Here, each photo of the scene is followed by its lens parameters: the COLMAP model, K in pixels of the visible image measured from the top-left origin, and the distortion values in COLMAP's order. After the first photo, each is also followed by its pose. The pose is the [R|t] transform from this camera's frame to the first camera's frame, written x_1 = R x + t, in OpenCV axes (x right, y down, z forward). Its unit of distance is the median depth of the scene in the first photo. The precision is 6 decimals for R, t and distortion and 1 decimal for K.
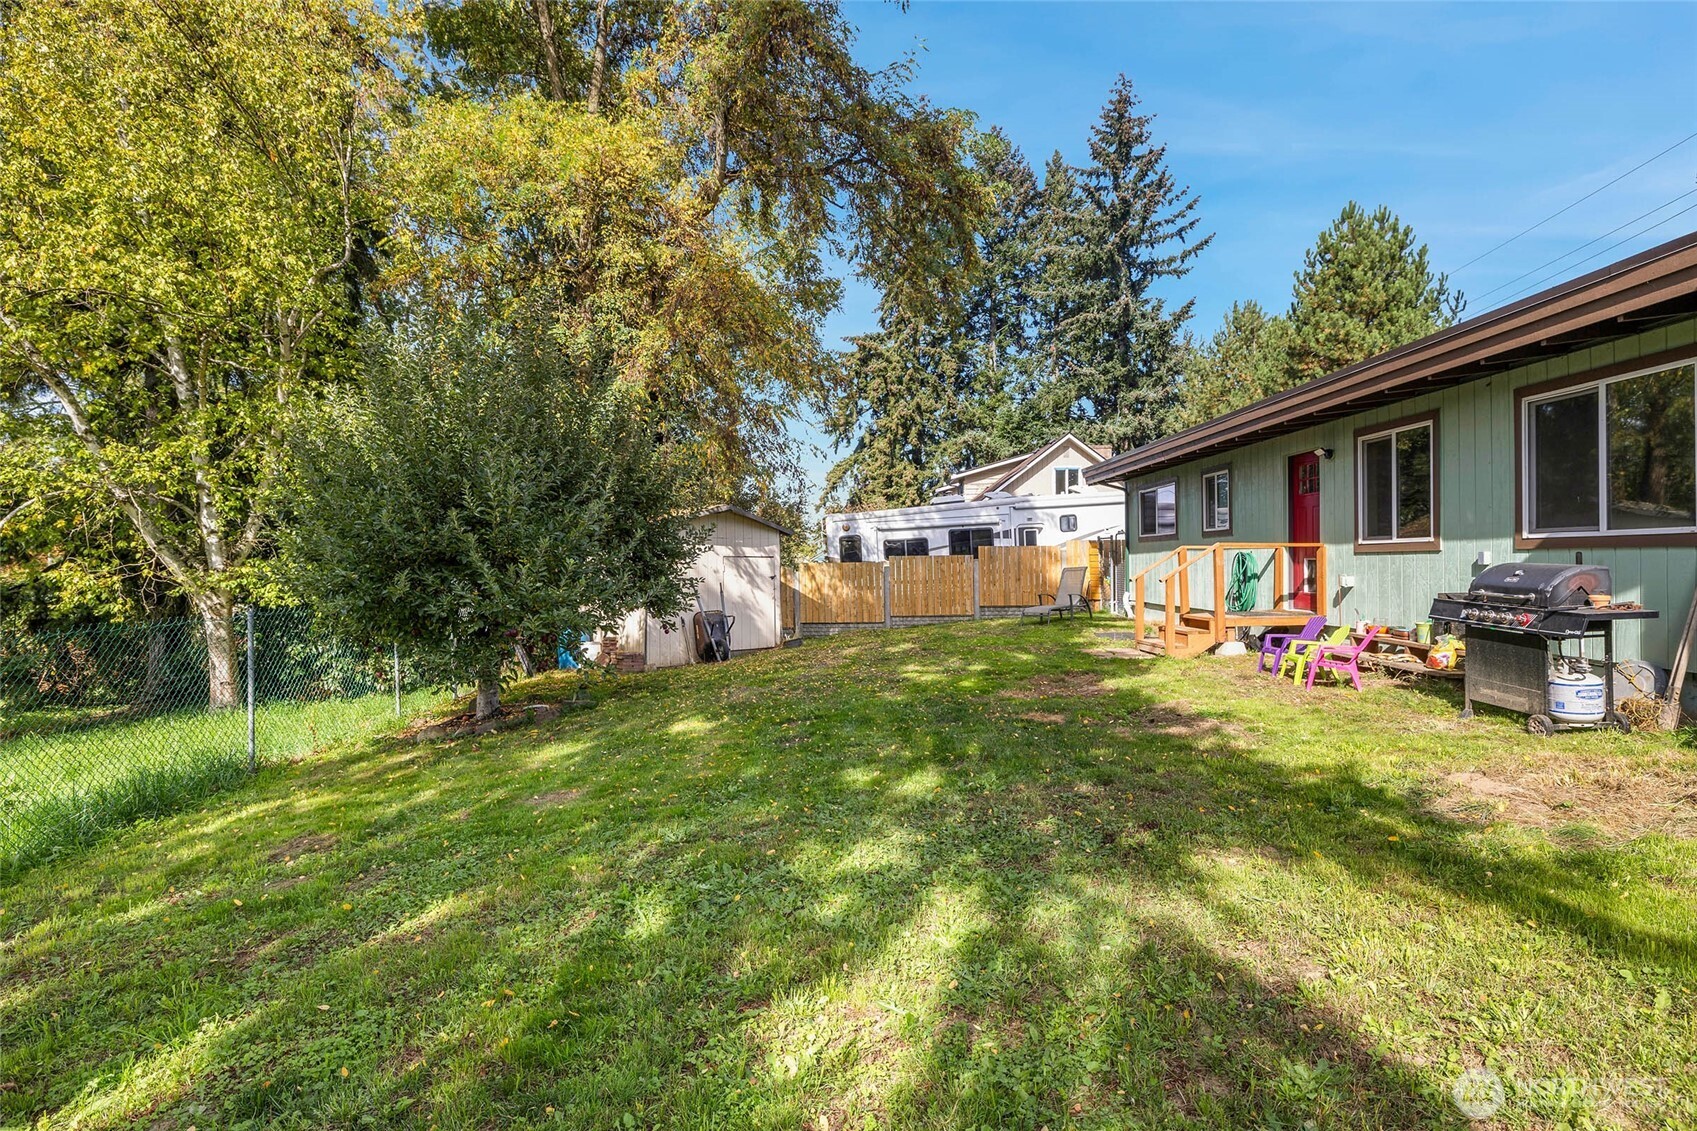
lens RADIAL K [[848.6, 0, 845.7], [0, 848.6, 556.8], [0, 0, 1]] dist [0.003162, 0.000211]
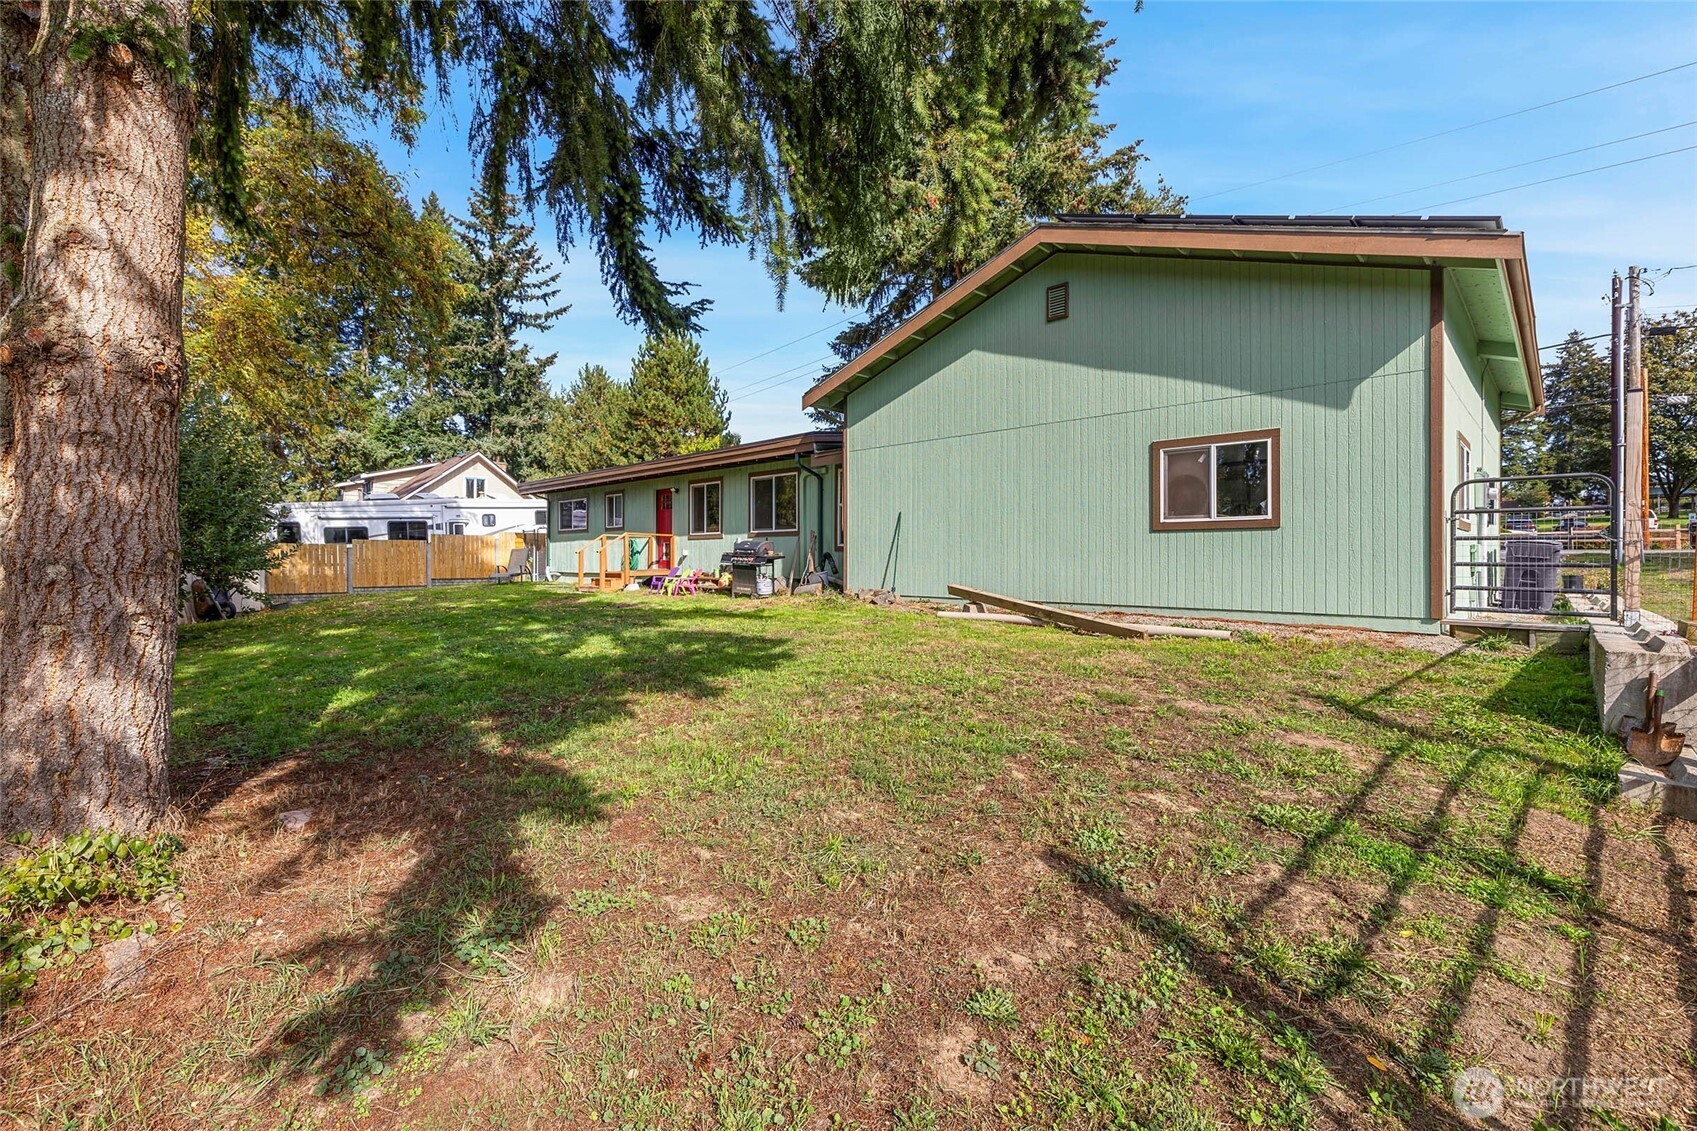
lens RADIAL K [[723.8, 0, 849.7], [0, 723.8, 562.6], [0, 0, 1]] dist [-0.002702, 0.000619]
pose [[0.694428, 0.006519, 0.719532, -0.109659], [-0.012254, 0.999921, 0.002767, 0.011523], [-0.719458, -0.010739, 0.694453, -0.141756]]
